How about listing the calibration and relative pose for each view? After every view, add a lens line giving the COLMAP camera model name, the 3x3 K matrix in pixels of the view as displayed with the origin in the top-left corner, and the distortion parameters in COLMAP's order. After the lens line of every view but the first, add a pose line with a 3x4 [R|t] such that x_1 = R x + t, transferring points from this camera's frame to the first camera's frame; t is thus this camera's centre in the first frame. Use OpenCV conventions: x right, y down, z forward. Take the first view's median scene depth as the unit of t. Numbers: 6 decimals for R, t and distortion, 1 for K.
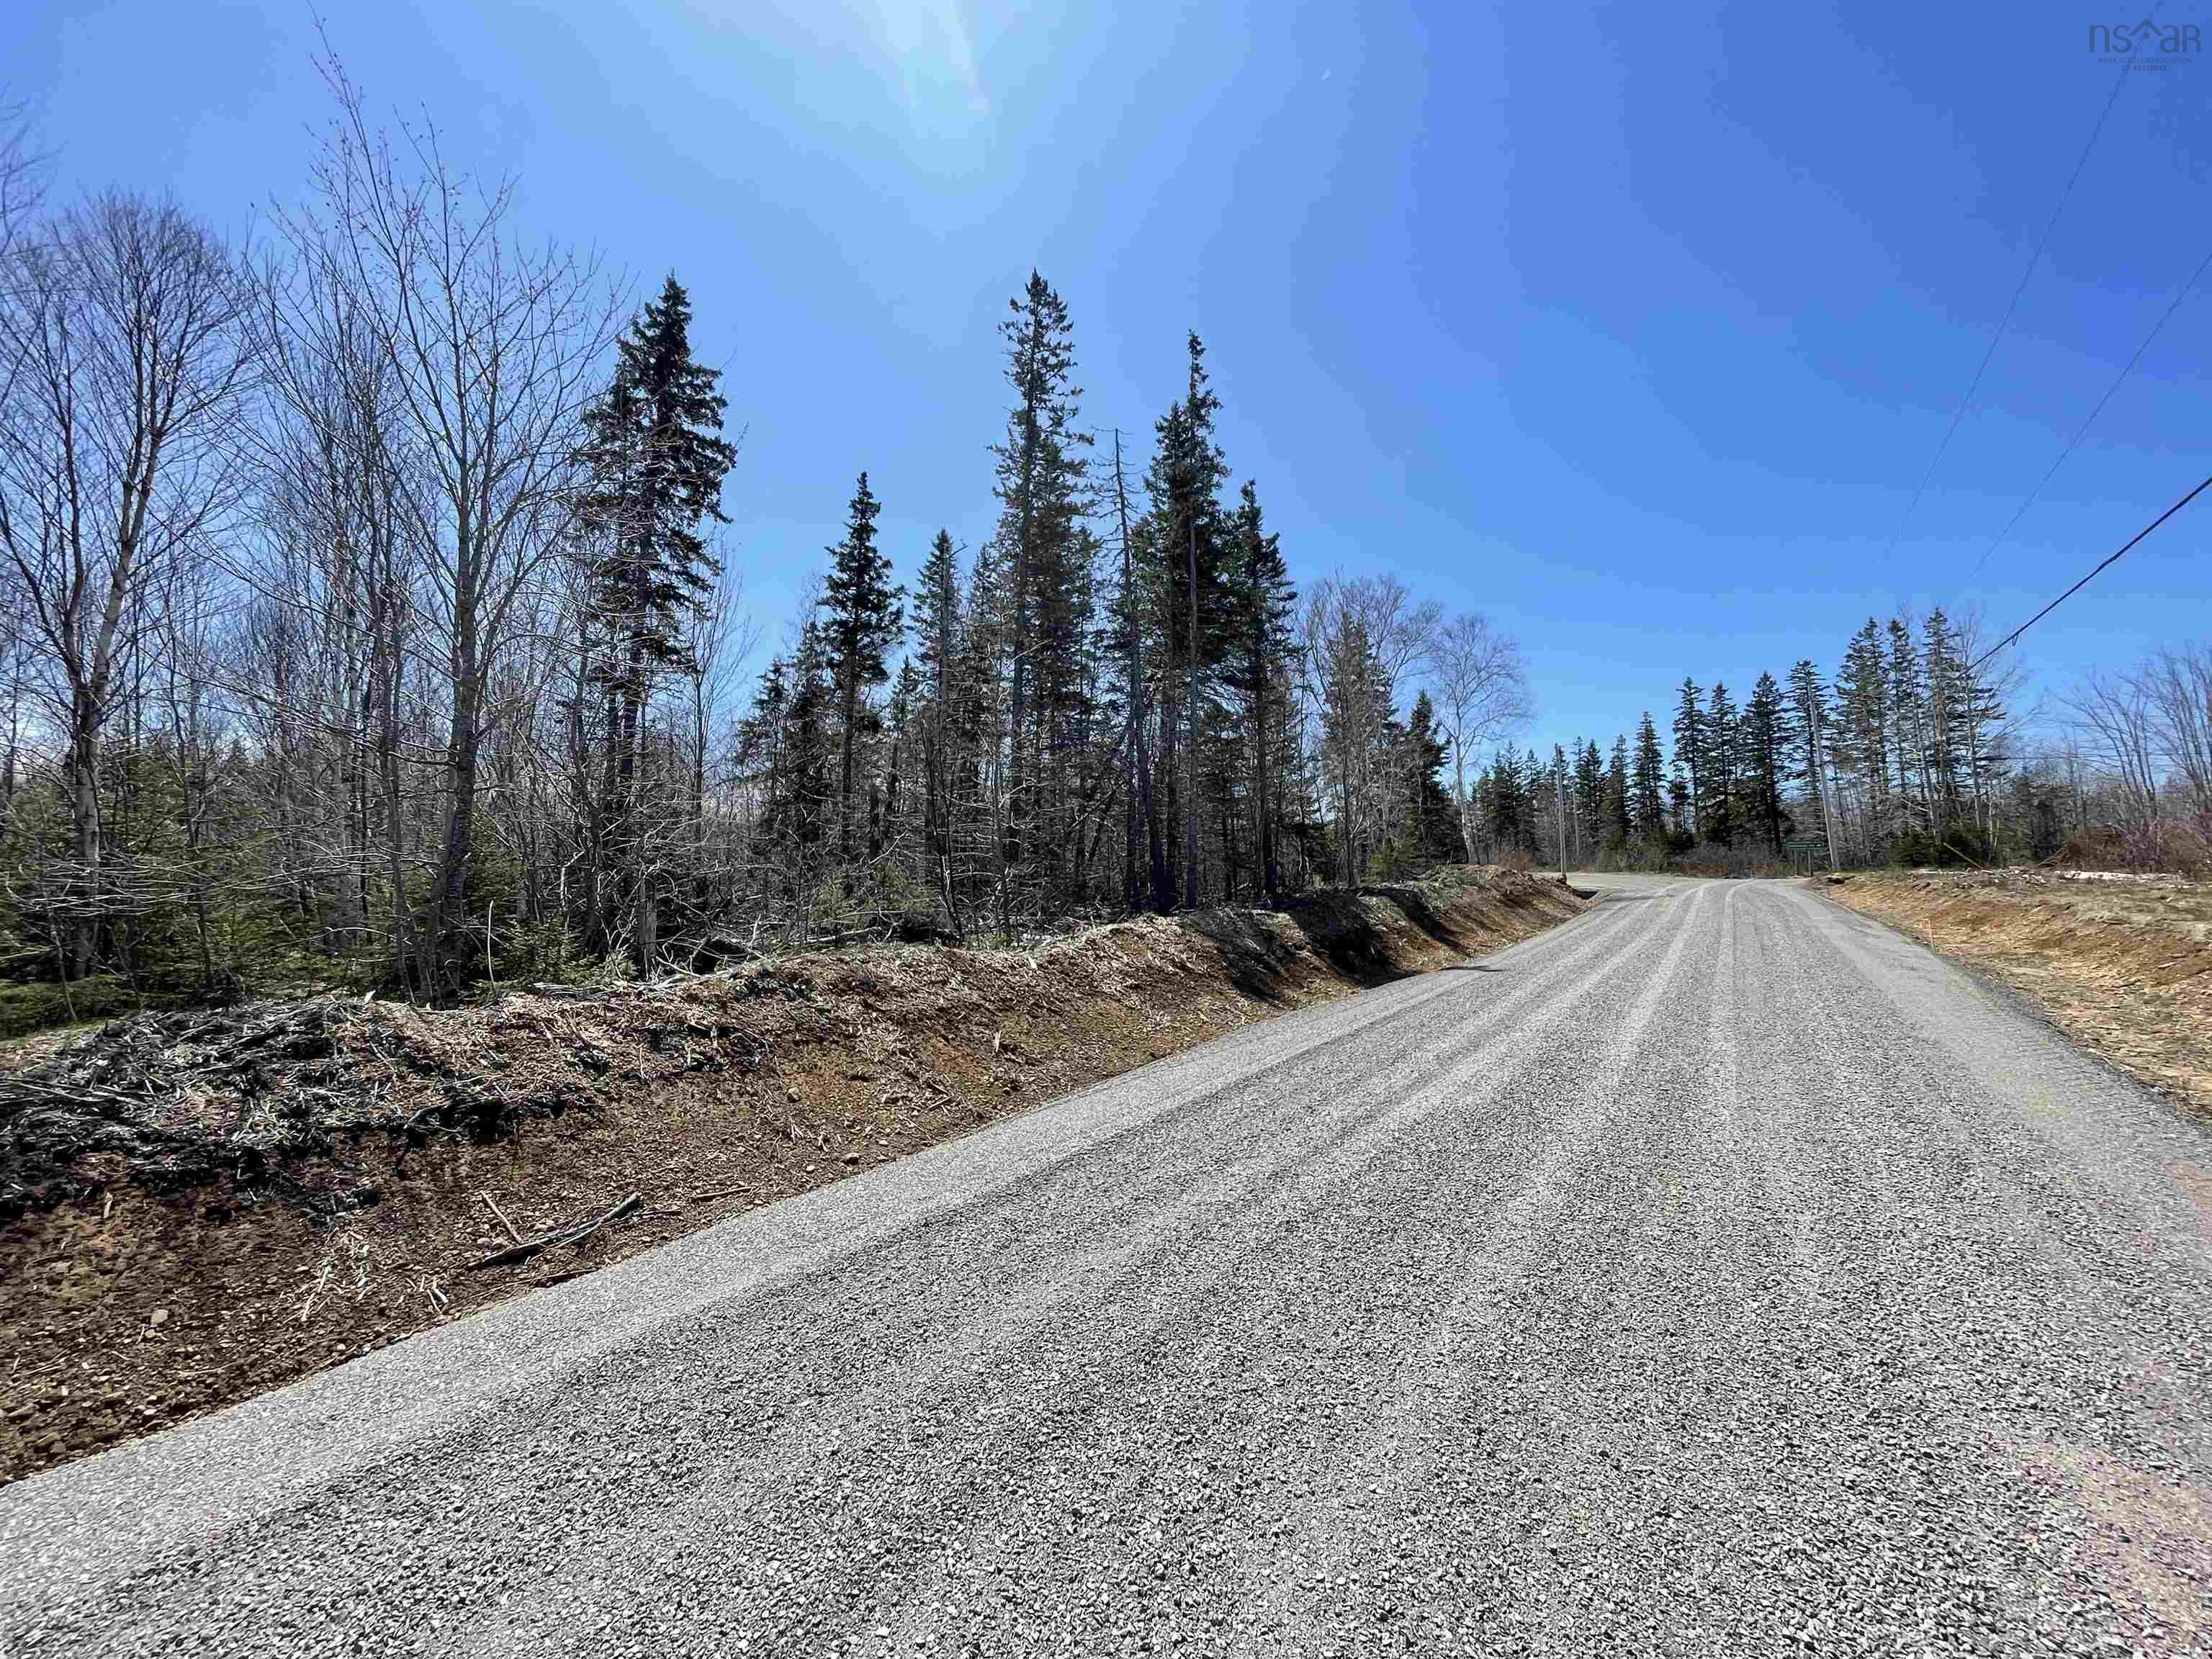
lens RADIAL K [[892.4, 0, 1106.0], [0, 892.4, 829.5], [0, 0, 1]] dist [-0.005096, 0.000874]
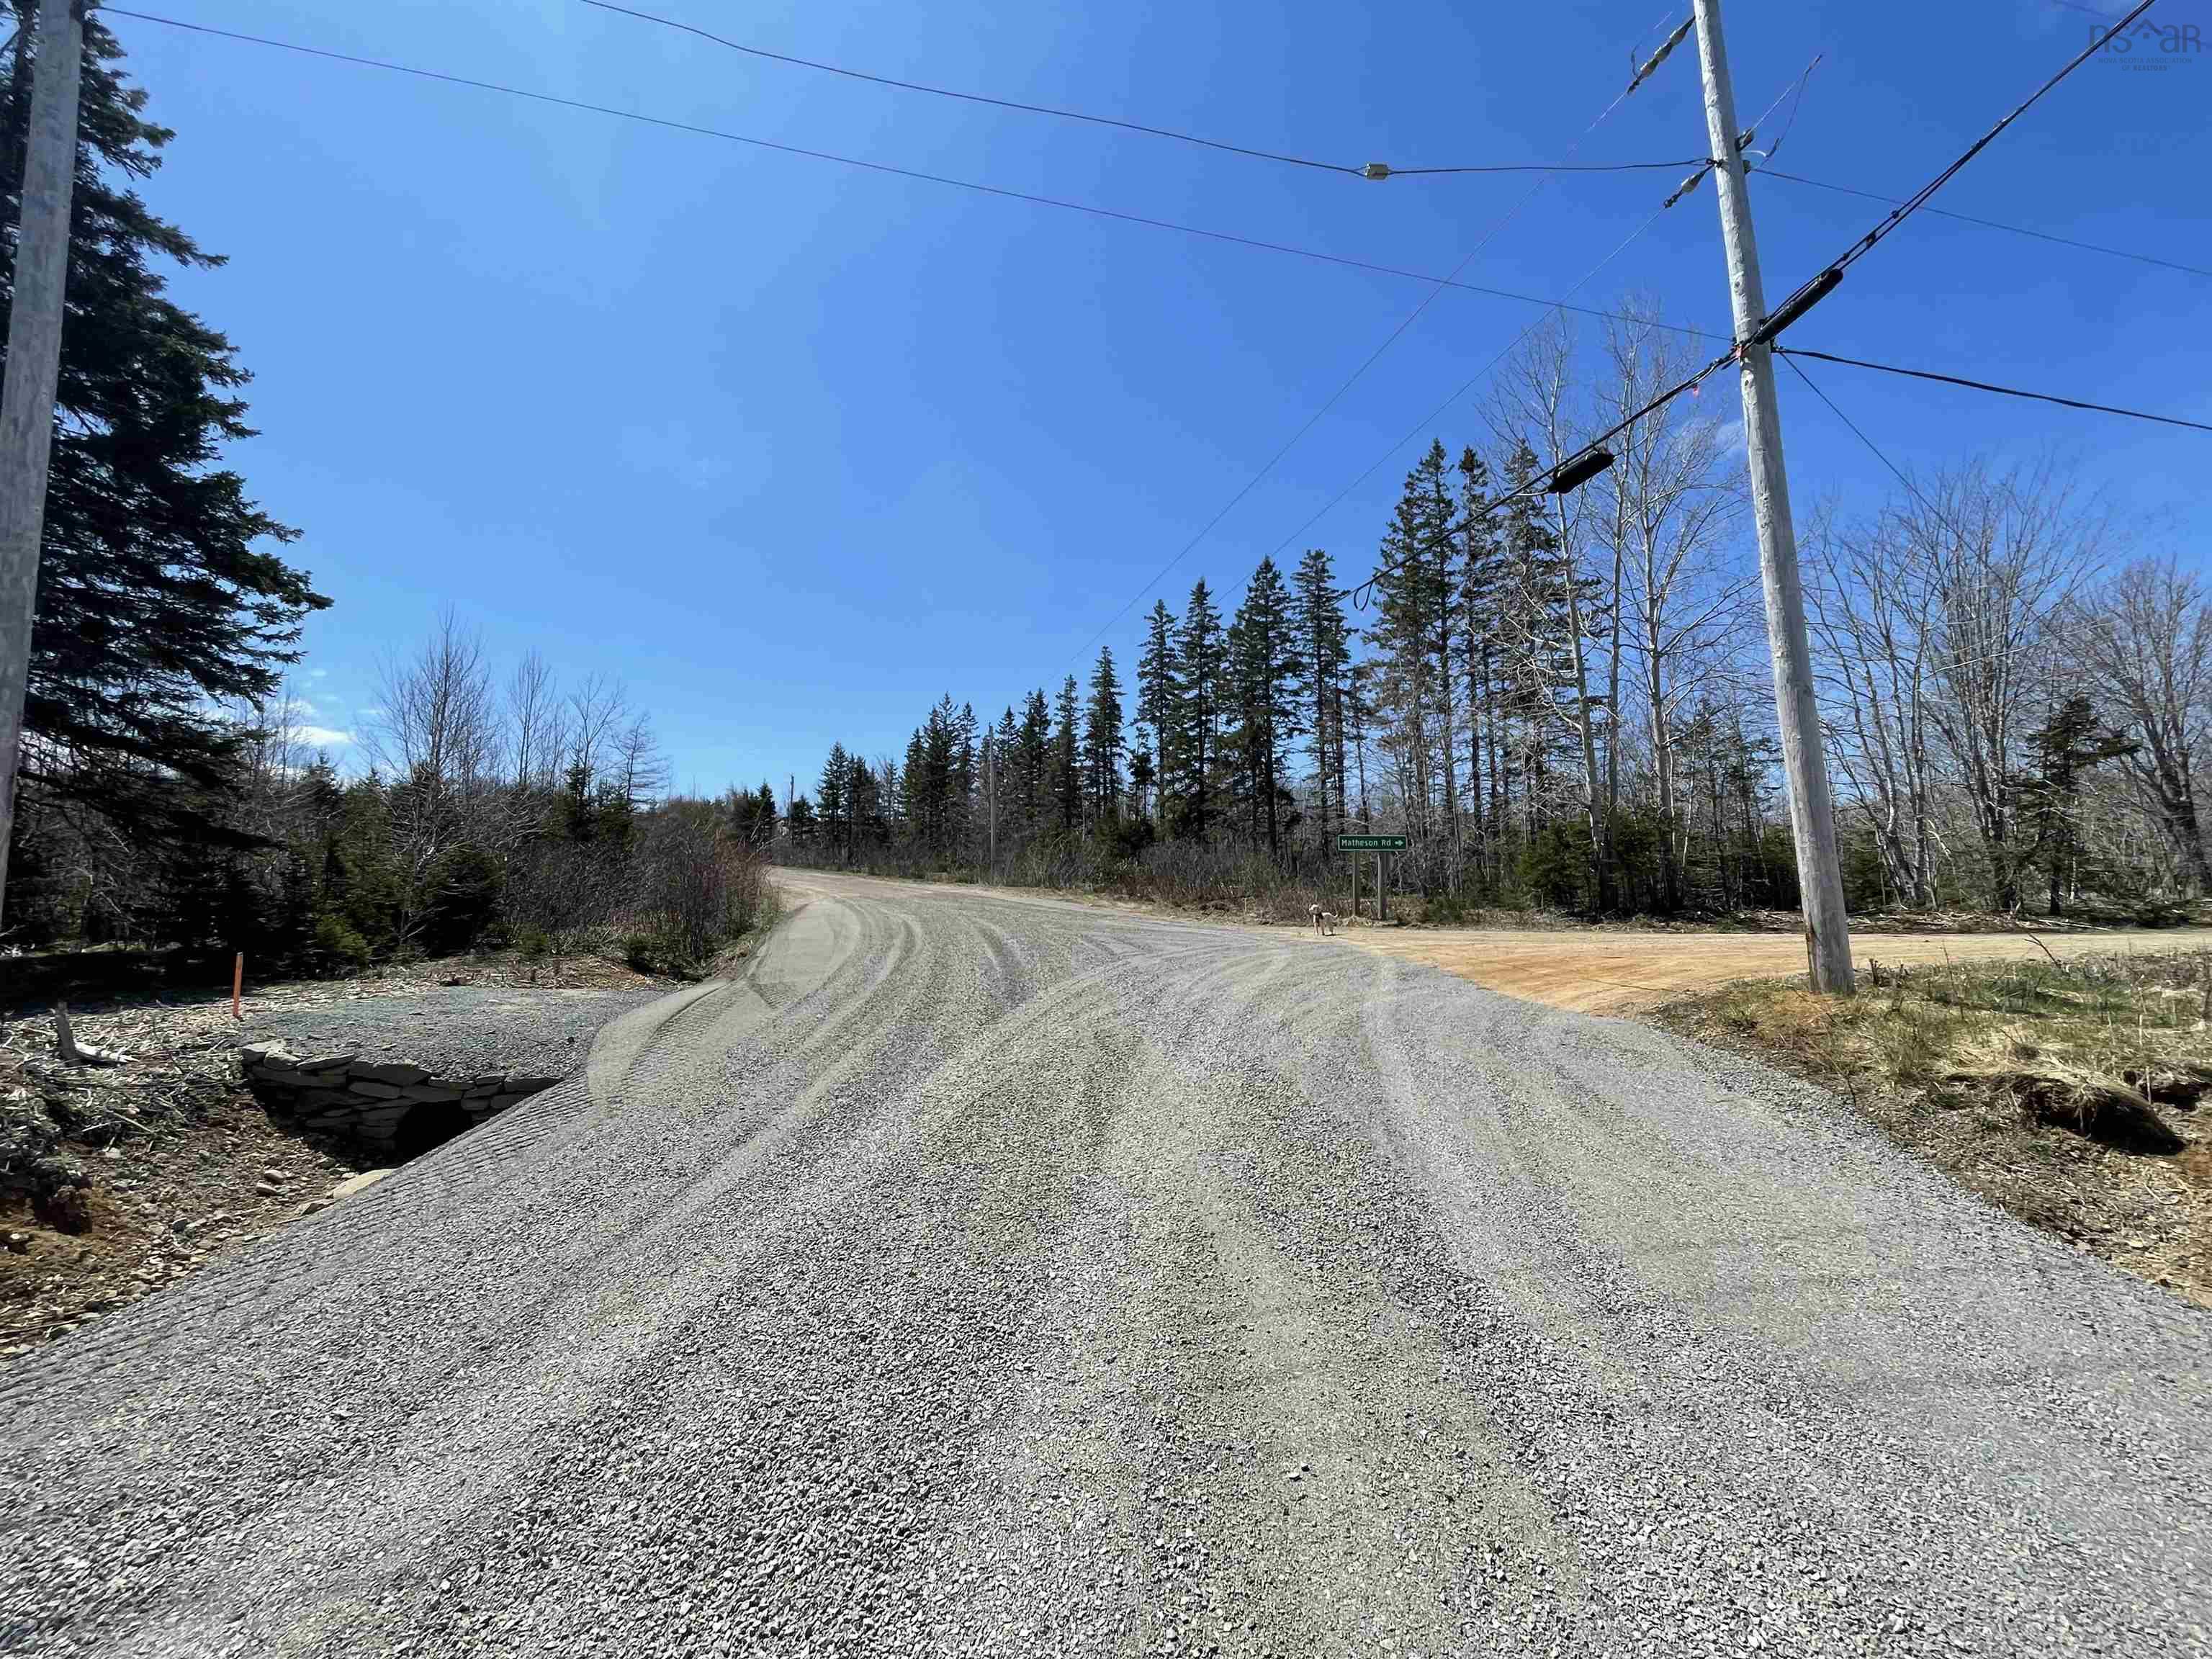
lens RADIAL K [[892.4, 0, 1106.0], [0, 892.4, 829.5], [0, 0, 1]] dist [-0.005096, 0.000874]
pose [[0.866748, 0.042214, 0.496956, 0.301325], [-0.043440, 0.999015, -0.009096, 0.014097], [-0.496850, -0.013704, 0.867728, 0.448009]]
